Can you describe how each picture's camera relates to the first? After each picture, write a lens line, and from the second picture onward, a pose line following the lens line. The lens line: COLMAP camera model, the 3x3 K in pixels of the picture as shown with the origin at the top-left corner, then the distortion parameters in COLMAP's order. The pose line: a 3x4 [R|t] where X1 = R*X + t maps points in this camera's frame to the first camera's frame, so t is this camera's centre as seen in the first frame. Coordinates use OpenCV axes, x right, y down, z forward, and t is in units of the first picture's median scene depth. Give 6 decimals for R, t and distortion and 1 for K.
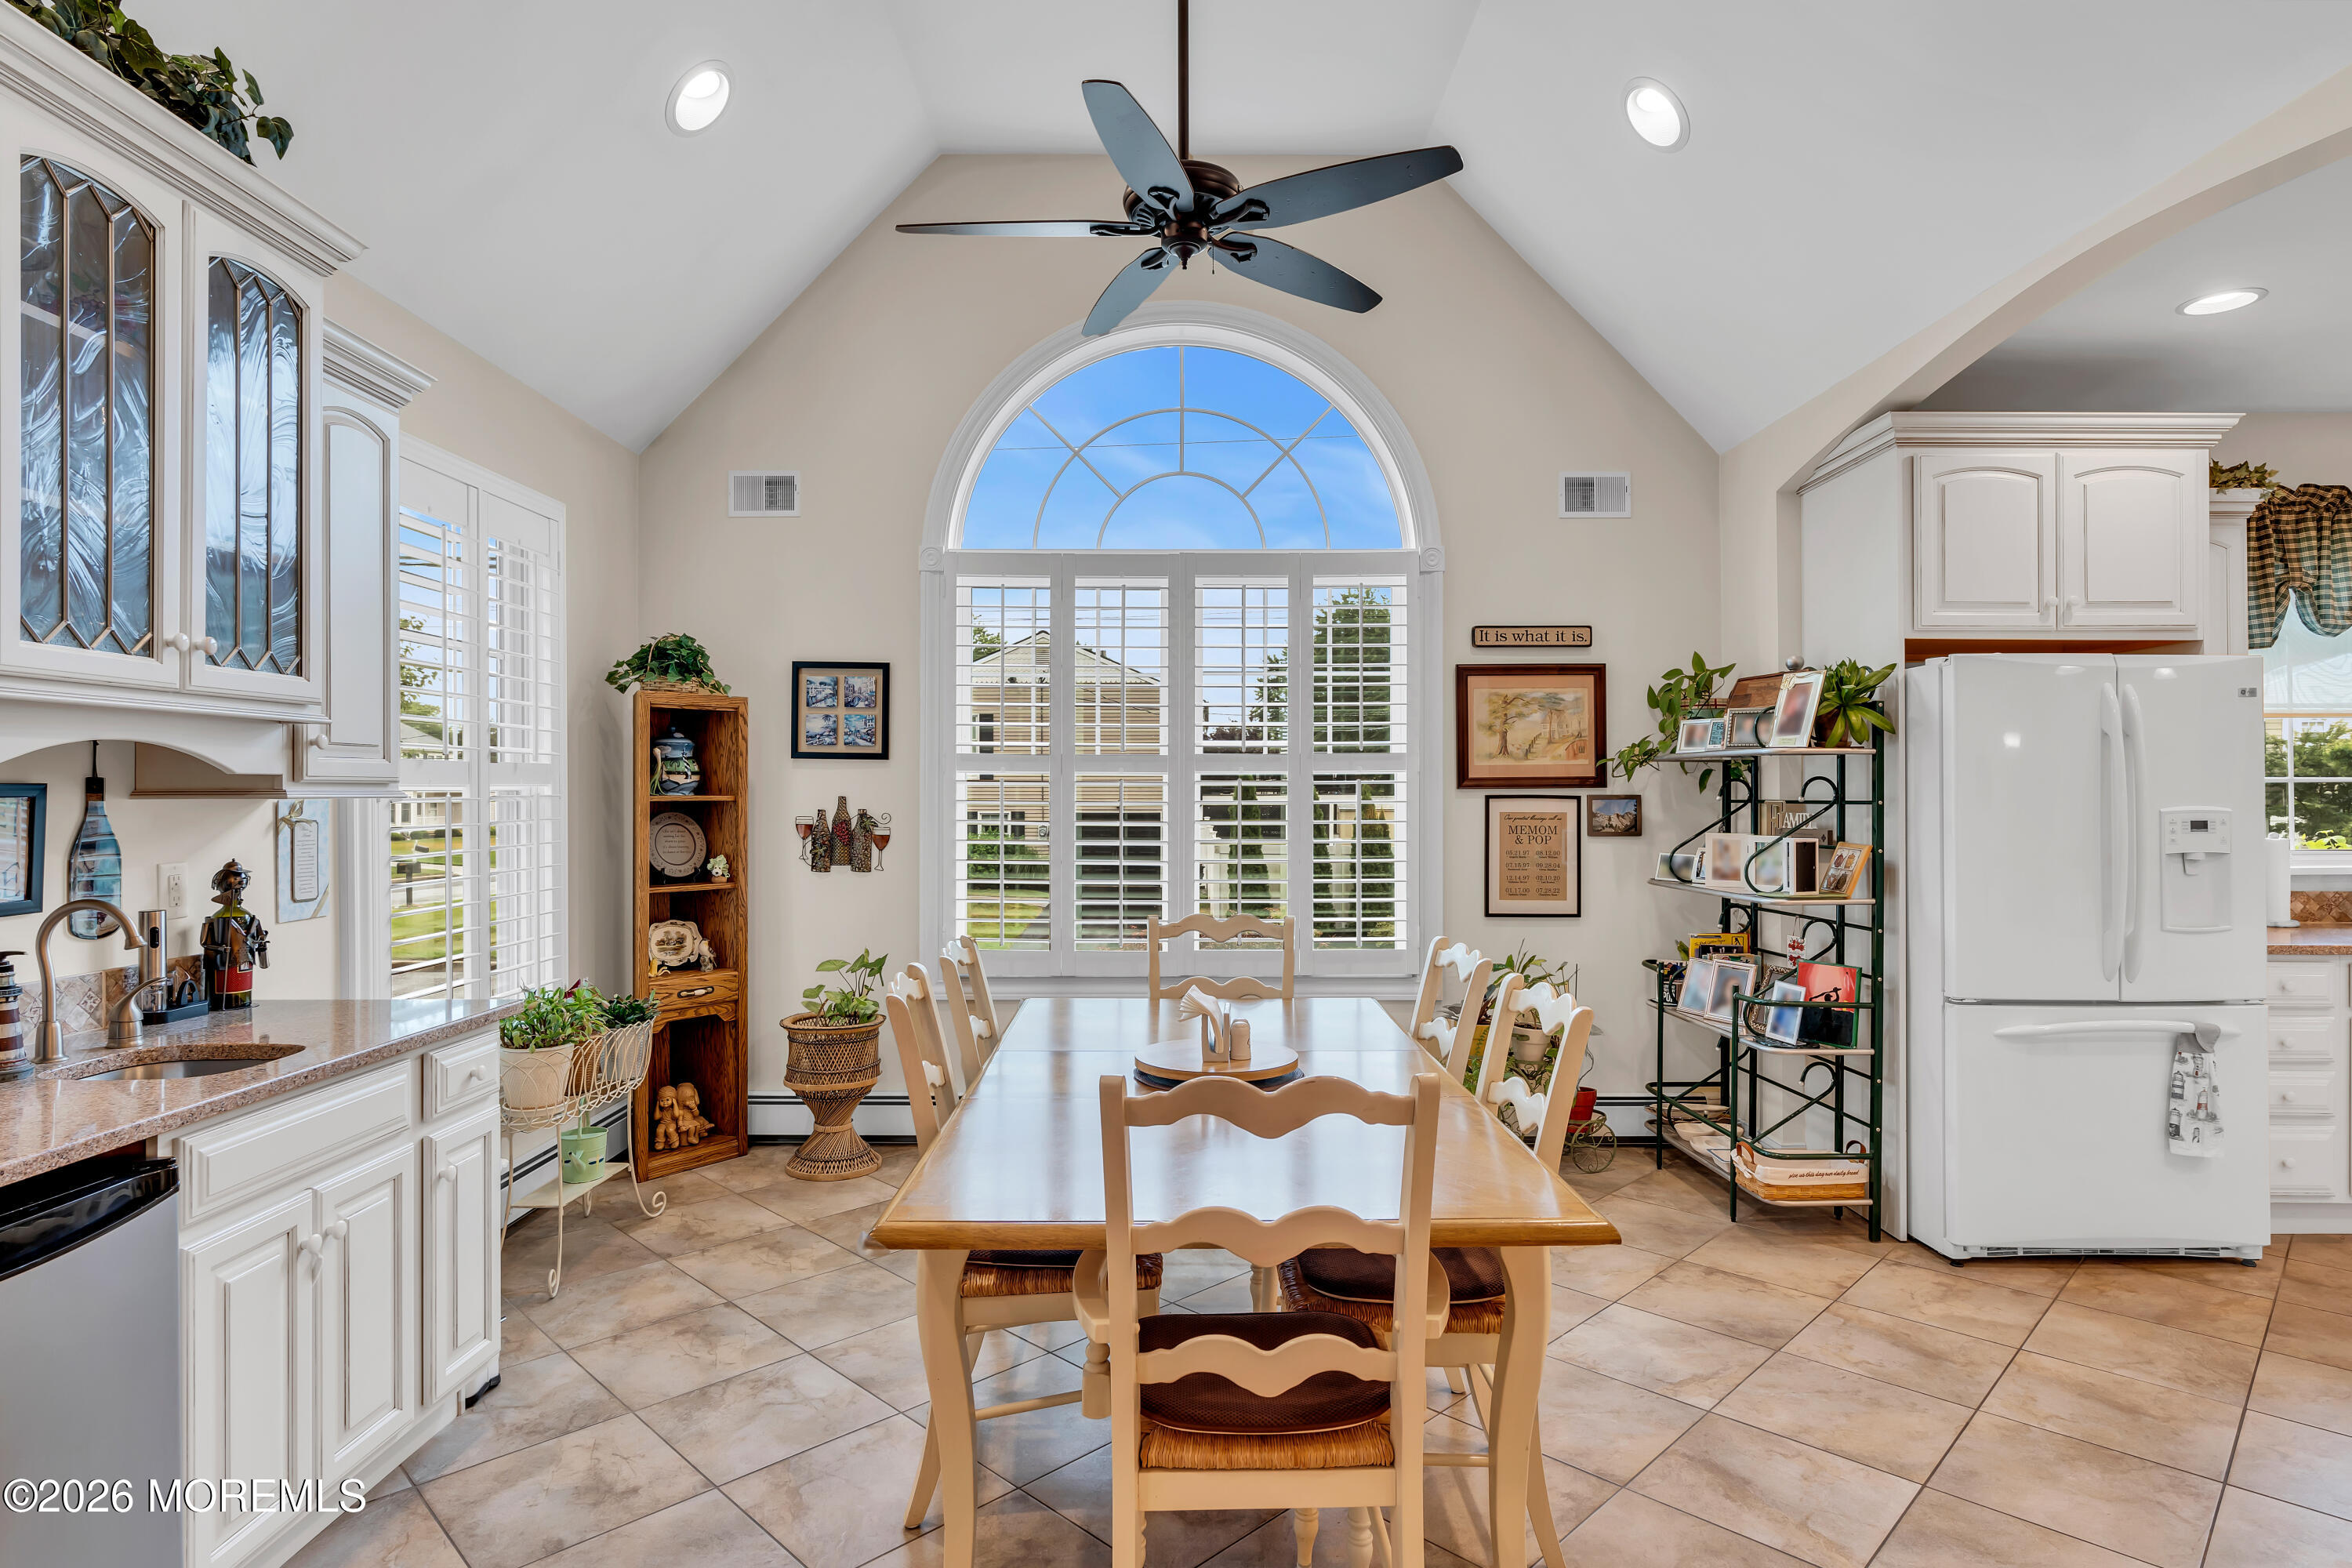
lens RADIAL K [[1258.9, 0, 1180.4], [0, 1258.9, 786.7], [0, 0, 1]] dist [-0.023128, 0.000093]
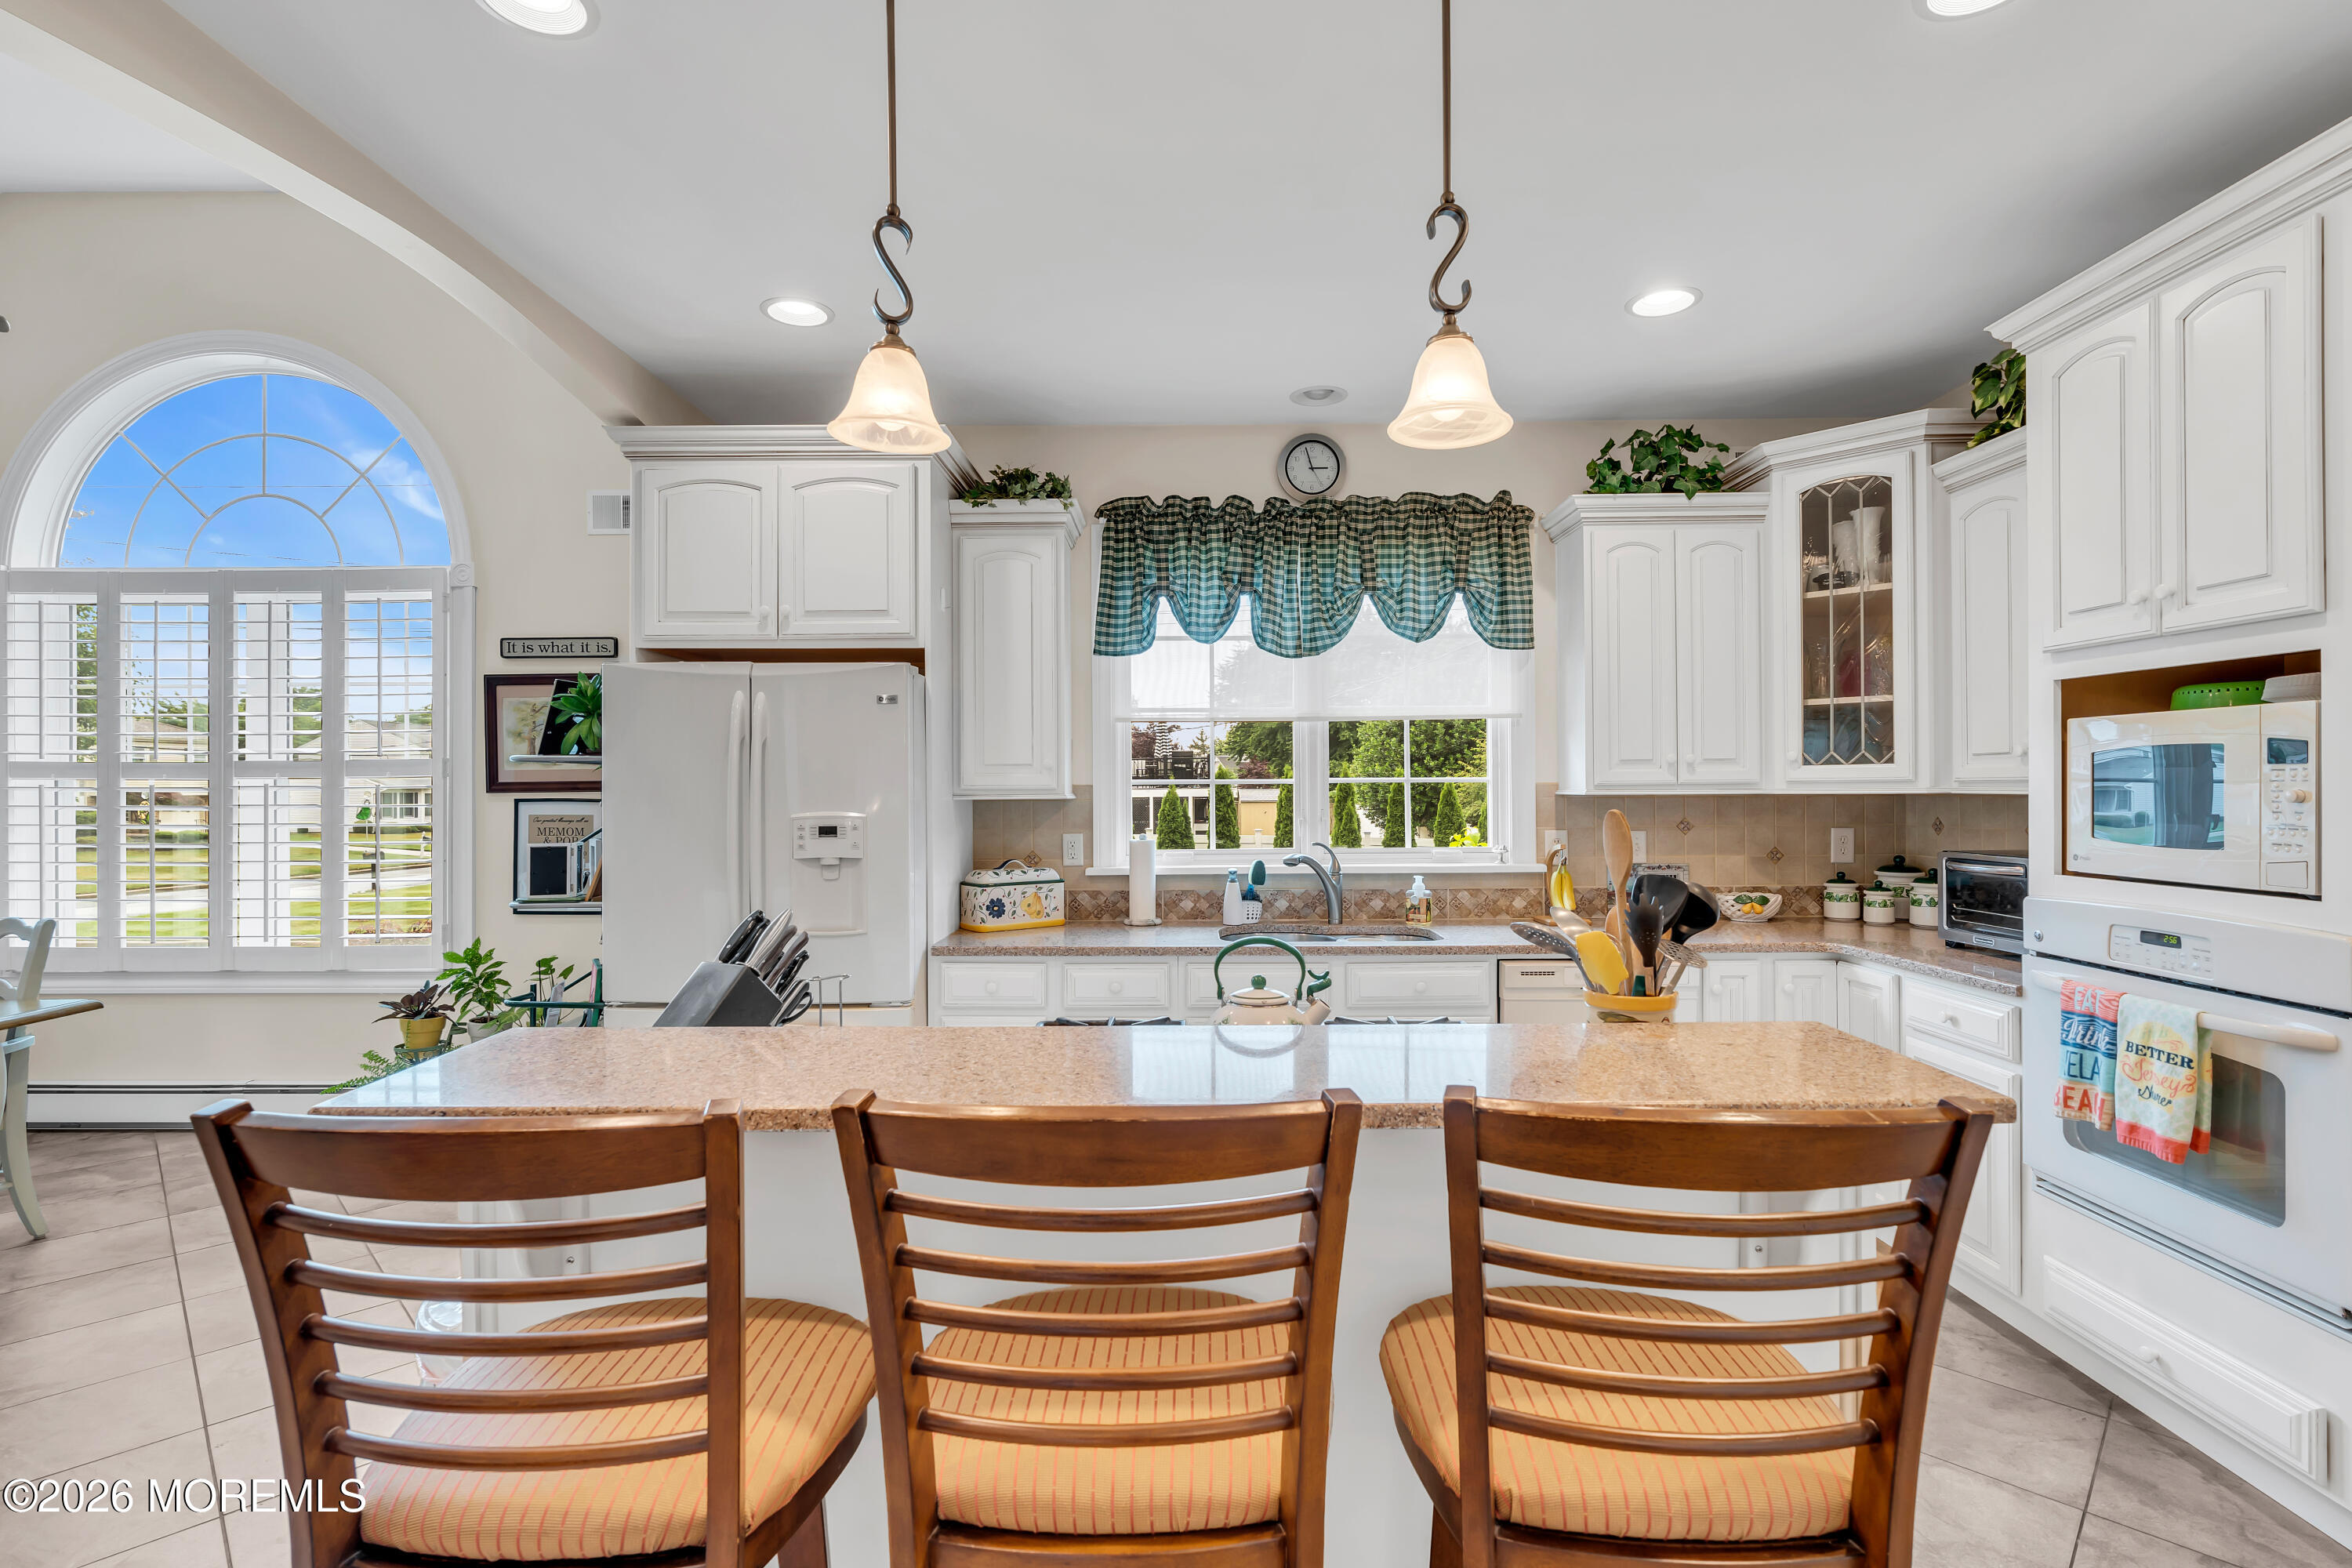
lens RADIAL K [[1177.0, 0, 1165.9], [0, 1177.0, 783.8], [0, 0, 1]] dist [0.002177, -0.000203]
pose [[0.999510, -0.002846, -0.031169, 0.819047], [0.002909, 0.999994, 0.001968, -0.006153], [0.031164, -0.002057, 0.999512, 0.031820]]
